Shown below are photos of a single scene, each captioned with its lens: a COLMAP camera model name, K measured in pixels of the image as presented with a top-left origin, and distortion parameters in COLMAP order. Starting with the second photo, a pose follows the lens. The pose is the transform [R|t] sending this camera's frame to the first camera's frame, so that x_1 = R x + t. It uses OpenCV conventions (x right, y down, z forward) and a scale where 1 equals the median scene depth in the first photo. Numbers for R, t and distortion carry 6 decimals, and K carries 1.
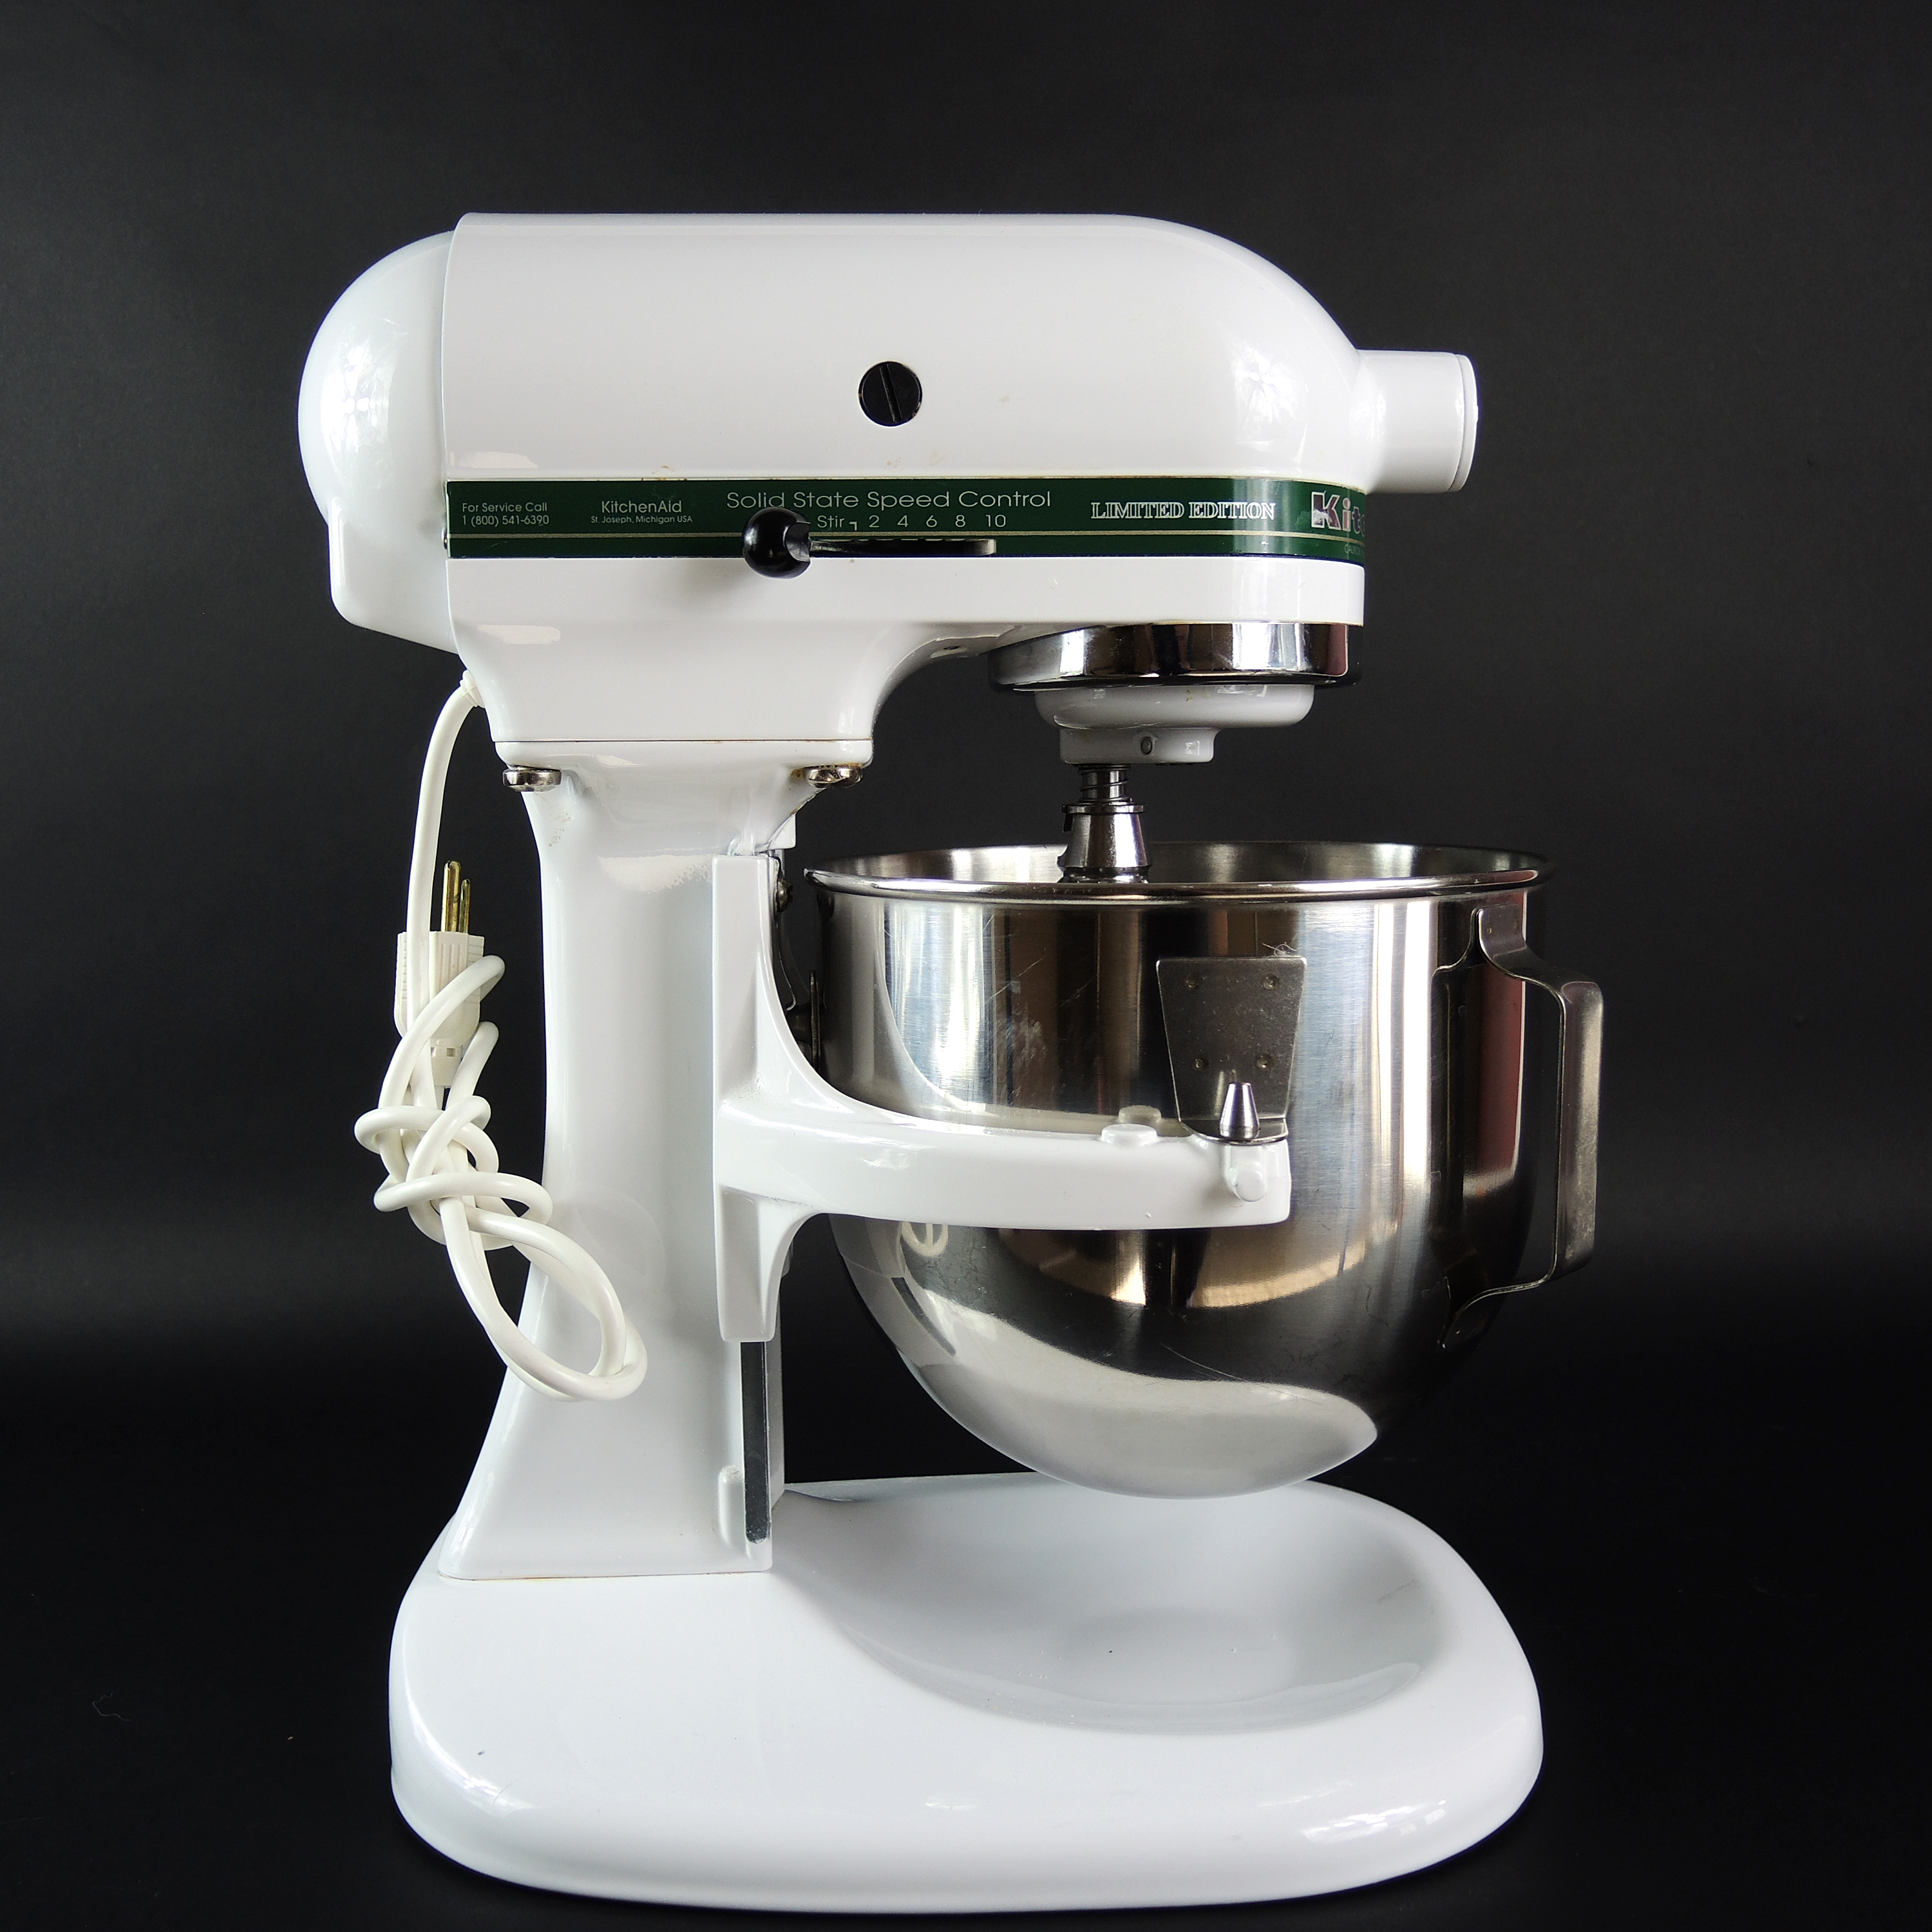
lens RADIAL K [[2117.2, 0, 1011.1], [0, 2117.2, 965.9], [0, 0, 1]] dist [-0.023591, 0.027397]
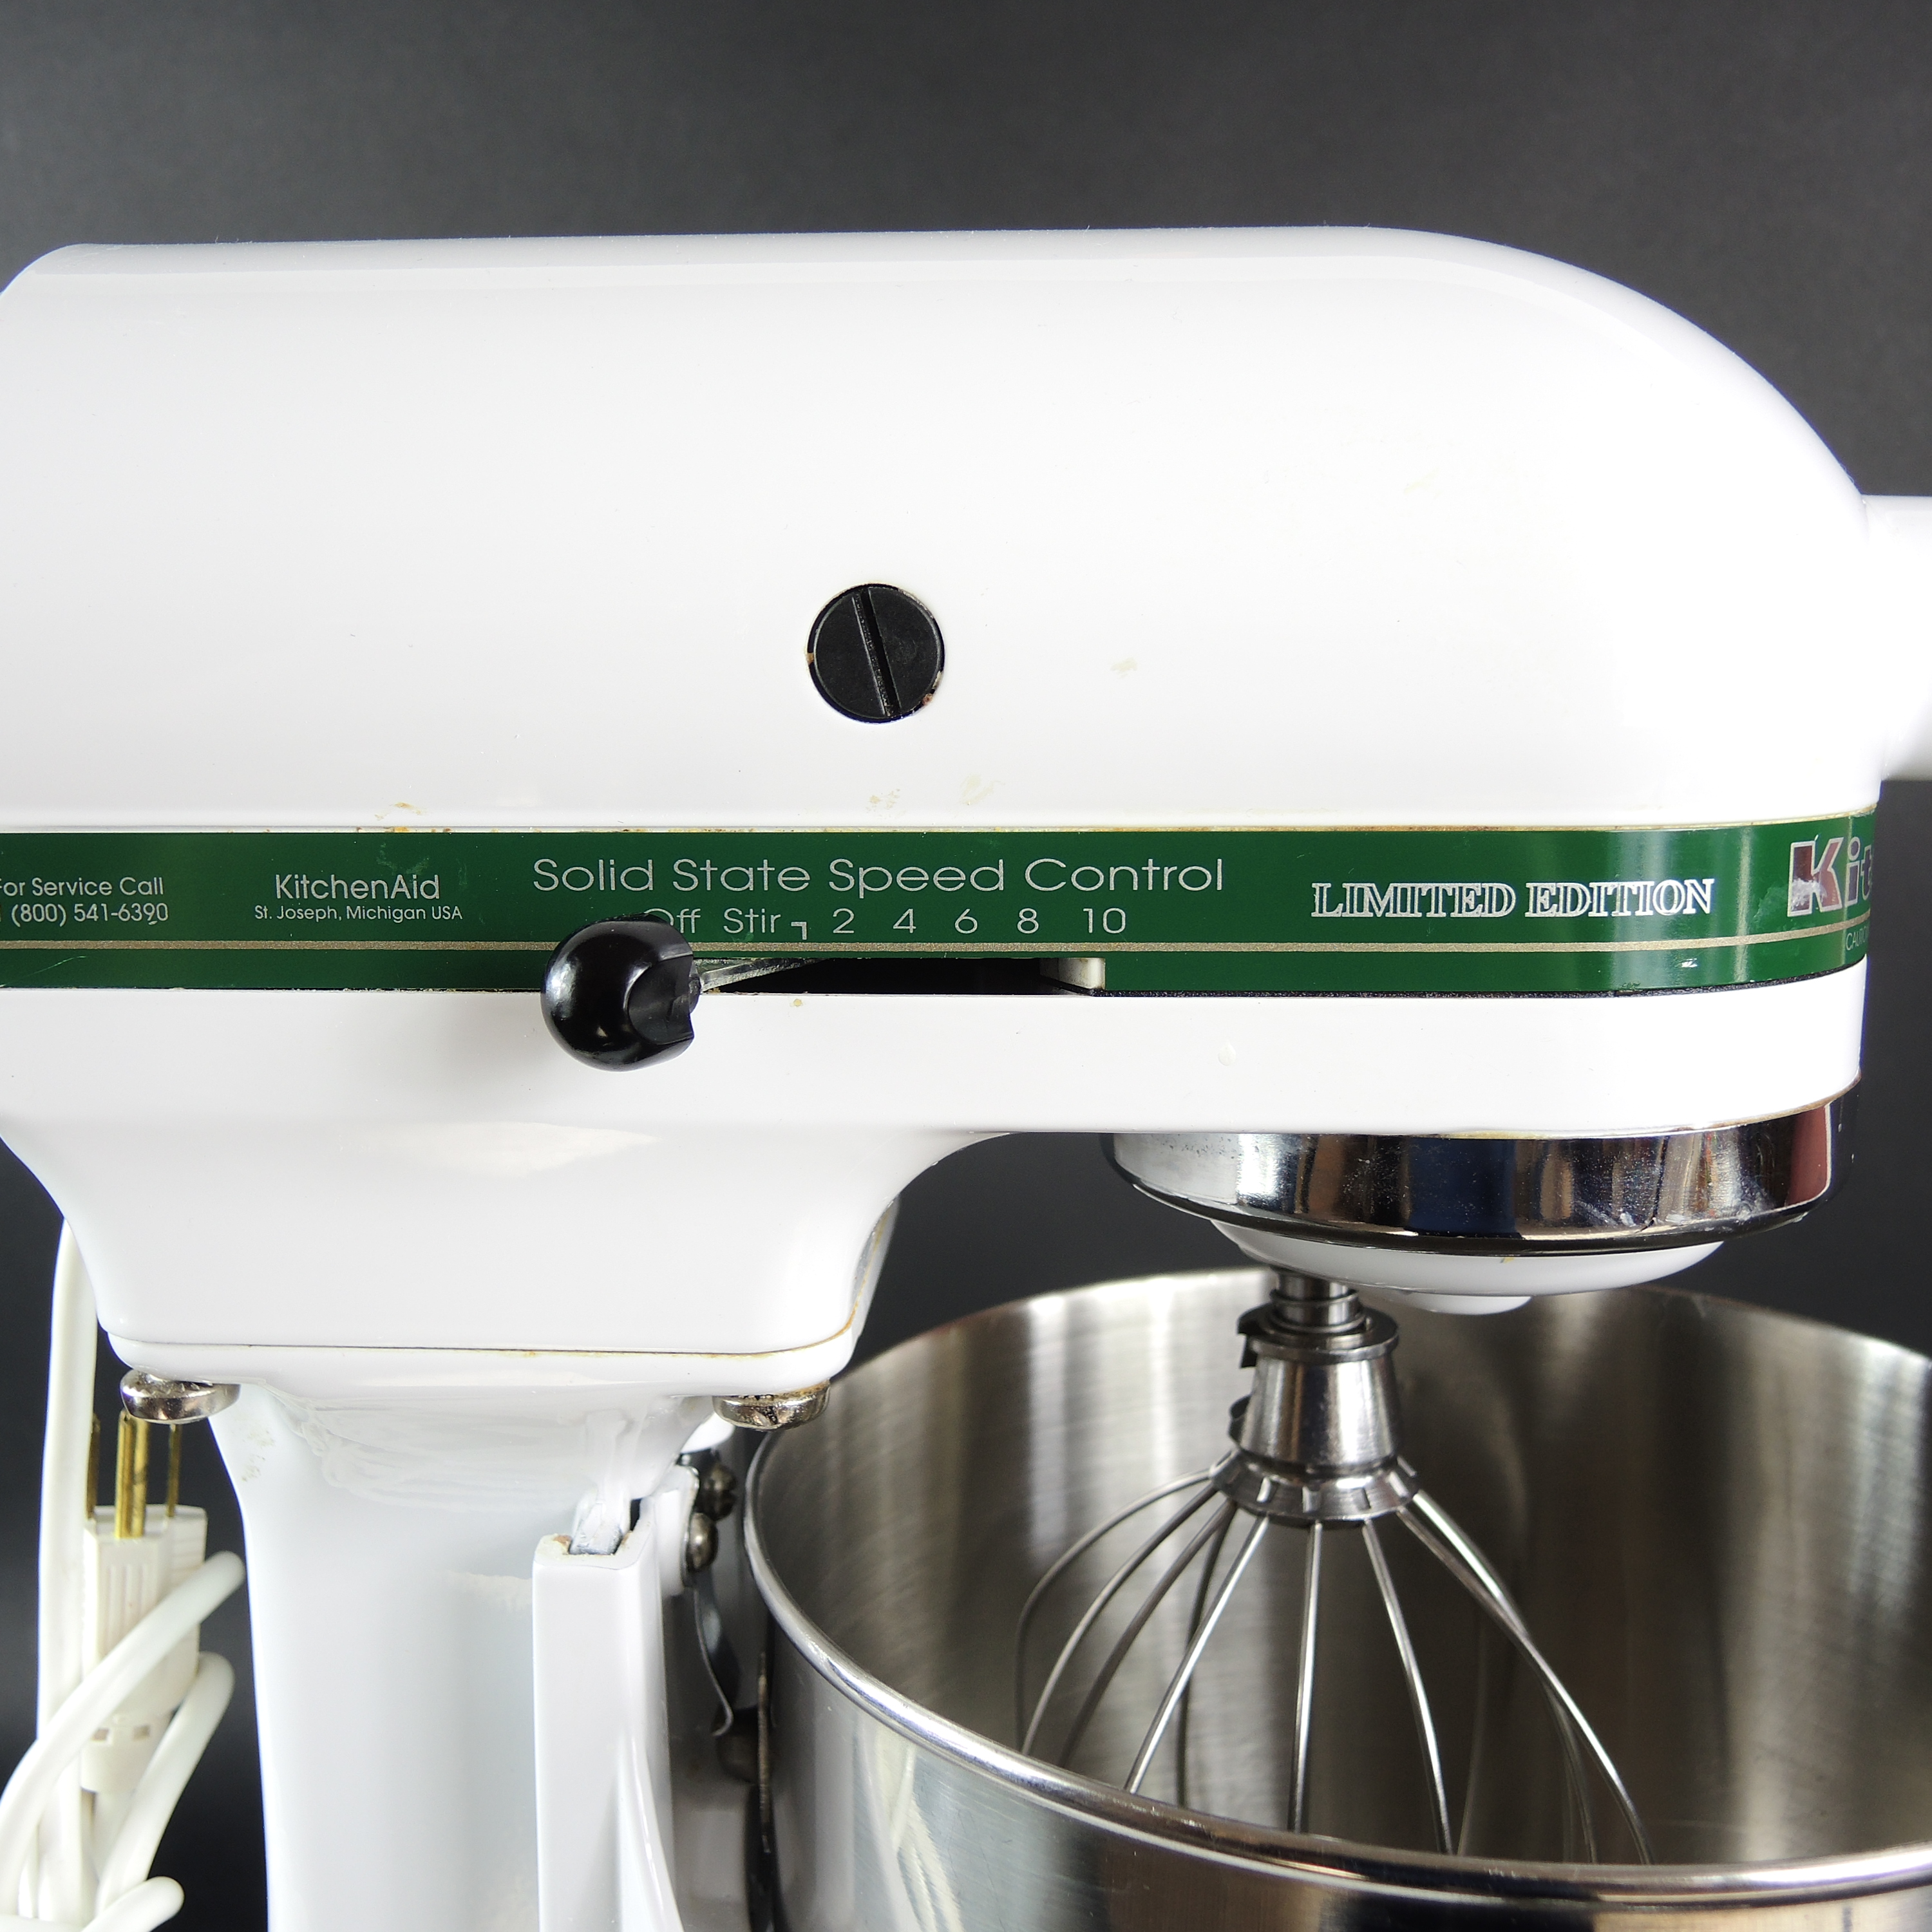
lens RADIAL K [[2117.2, 0, 1011.1], [0, 2117.2, 965.9], [0, 0, 1]] dist [-0.023591, 0.027397]
pose [[0.996474, 0.016654, -0.082238, 0.010773], [-0.011835, 0.998203, 0.058737, -0.228089], [0.083068, -0.057556, 0.994880, 0.536752]]
